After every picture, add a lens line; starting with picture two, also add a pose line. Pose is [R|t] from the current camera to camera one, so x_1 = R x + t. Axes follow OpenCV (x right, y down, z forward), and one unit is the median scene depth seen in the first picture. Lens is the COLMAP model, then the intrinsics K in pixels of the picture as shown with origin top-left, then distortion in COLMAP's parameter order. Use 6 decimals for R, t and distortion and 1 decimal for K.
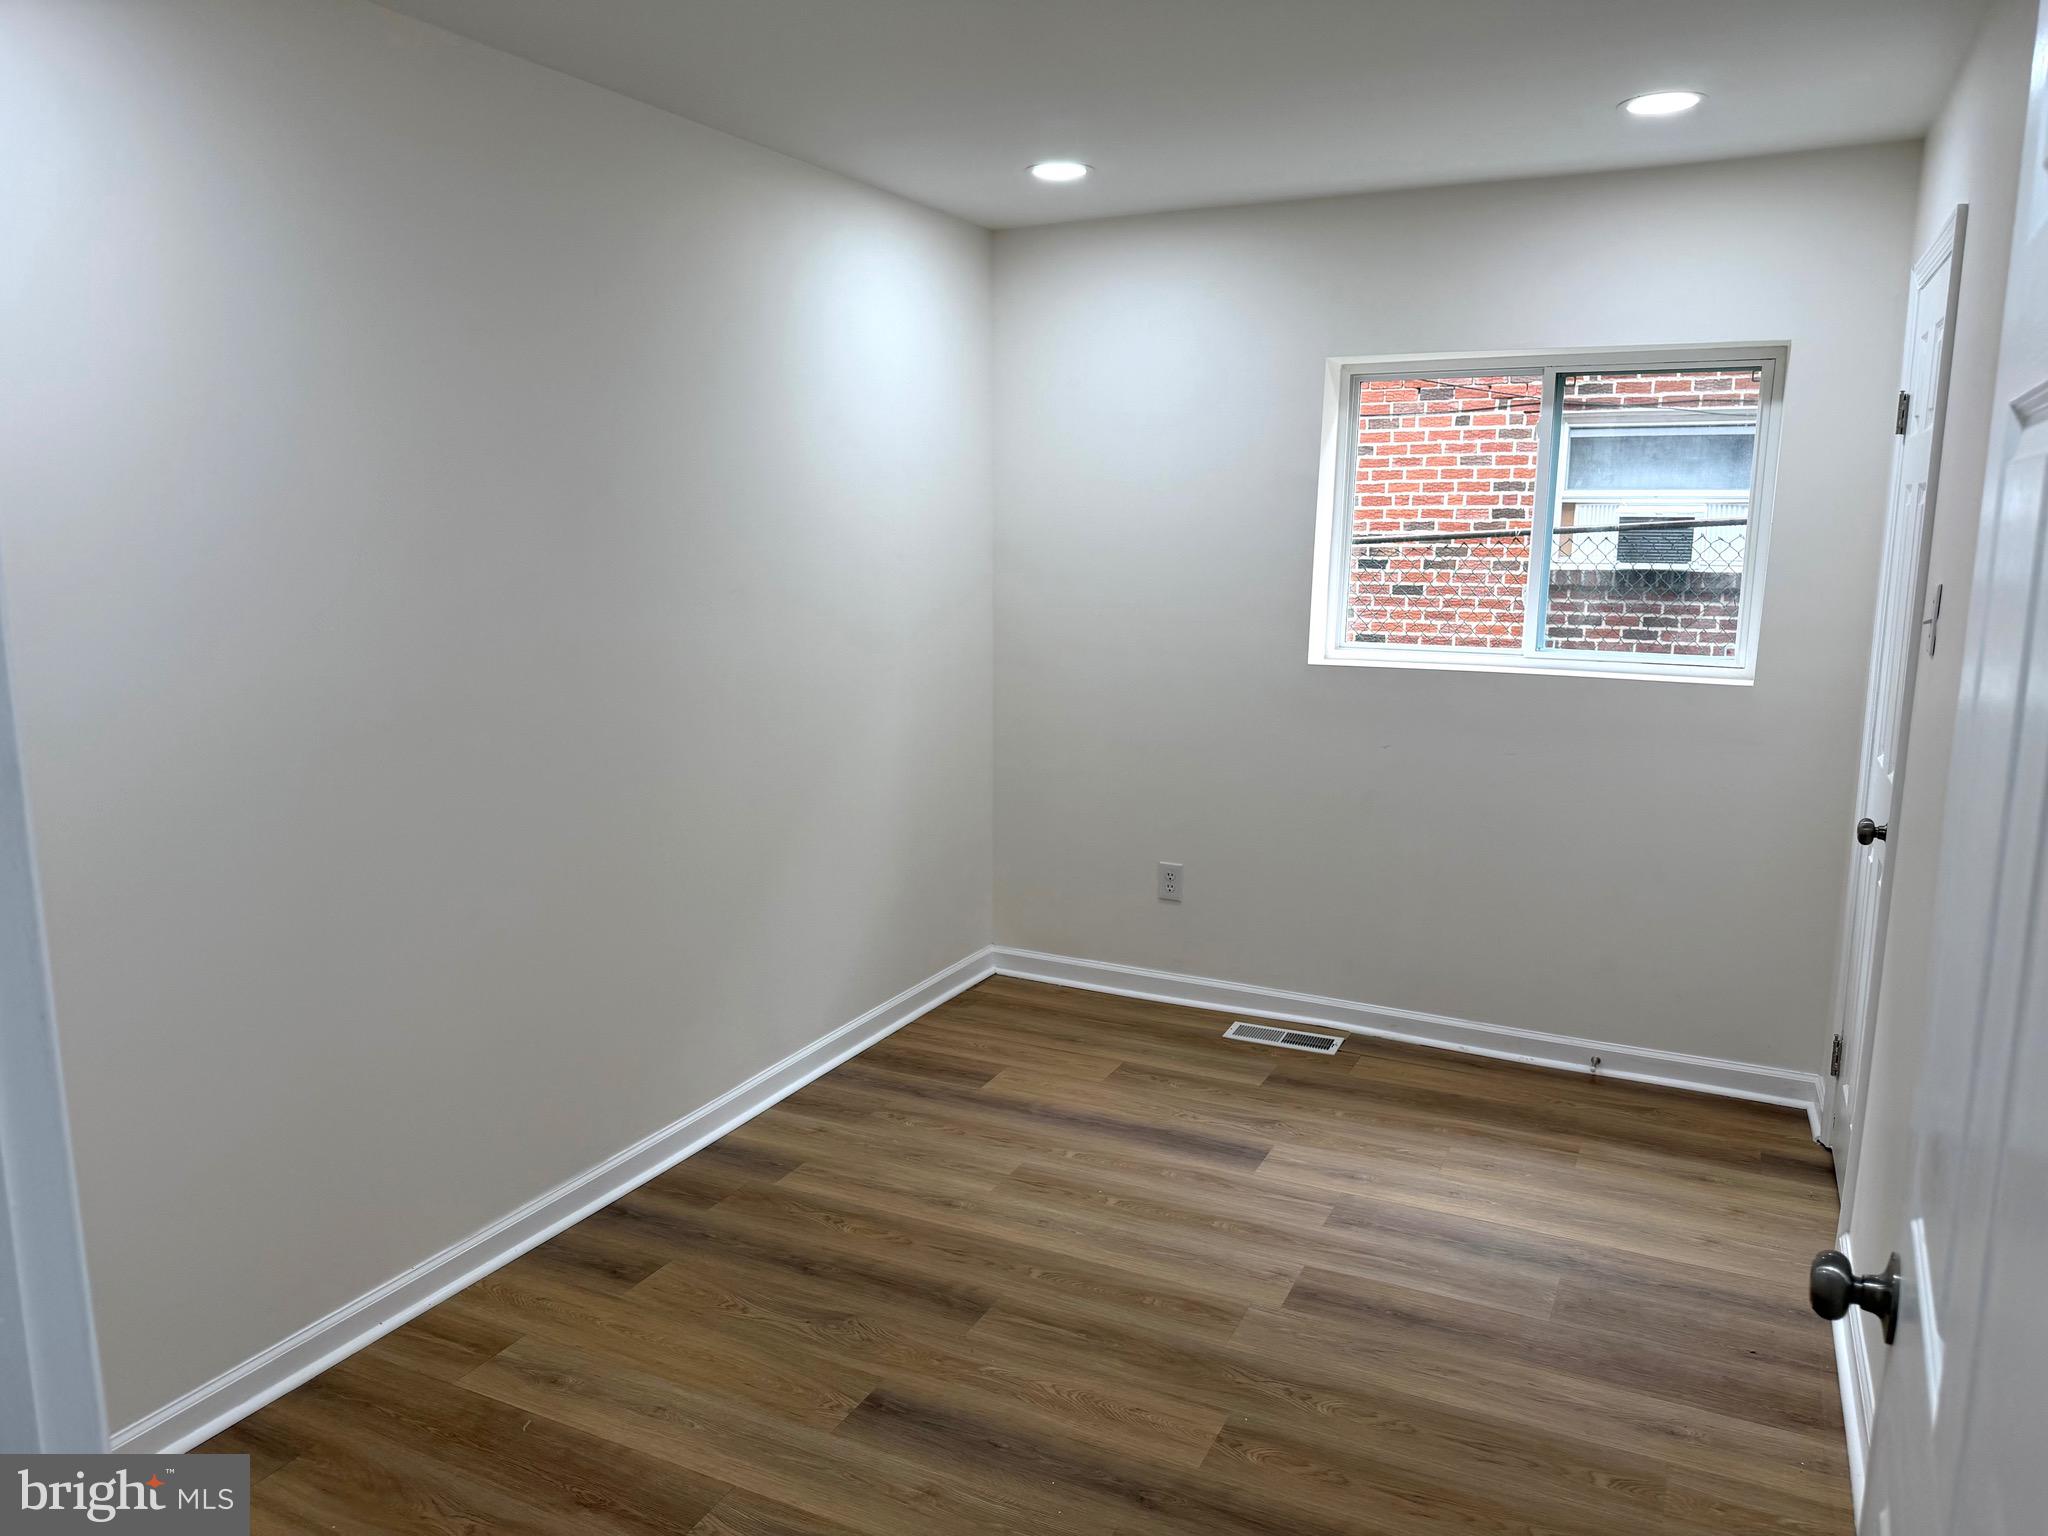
lens RADIAL K [[1430.5, 0, 1024.0], [0, 1430.5, 768.0], [0, 0, 1]] dist [0.126359, -0.163276]
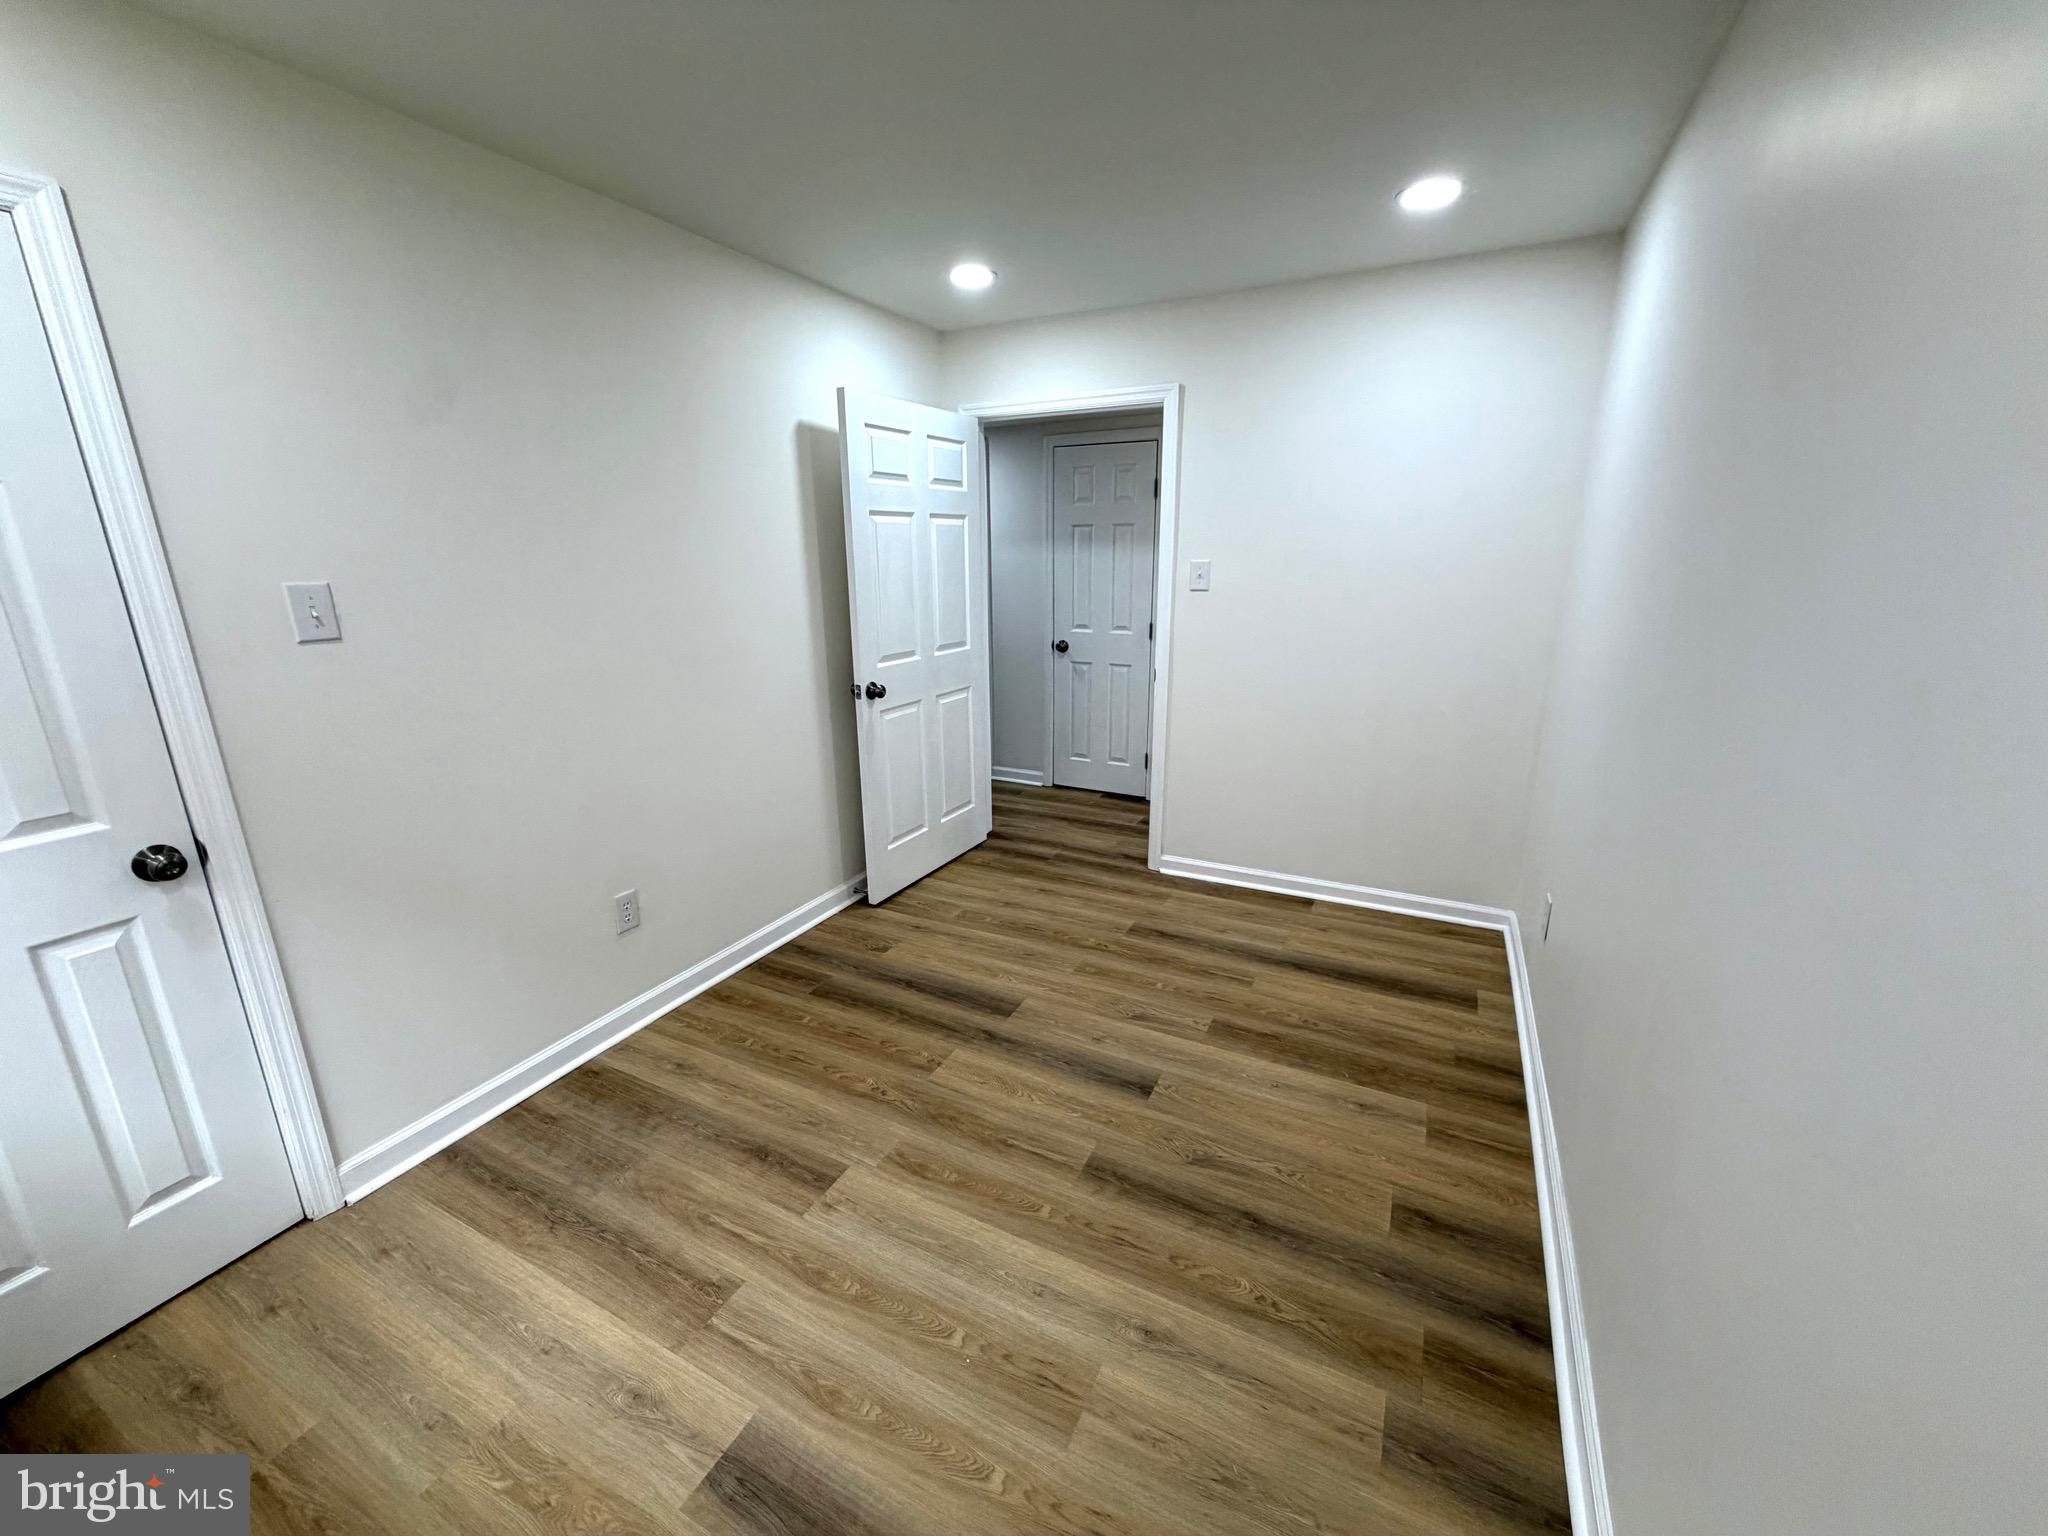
lens RADIAL K [[853.8, 0, 1024.0], [0, 853.8, 768.0], [0, 0, 1]] dist [-0.001078, -0.000530]
pose [[-0.999949, 0.004385, 0.009121, 0.018098], [0.007814, 0.907234, 0.420553, -0.253469], [-0.006431, 0.420603, -0.907222, 1.536806]]
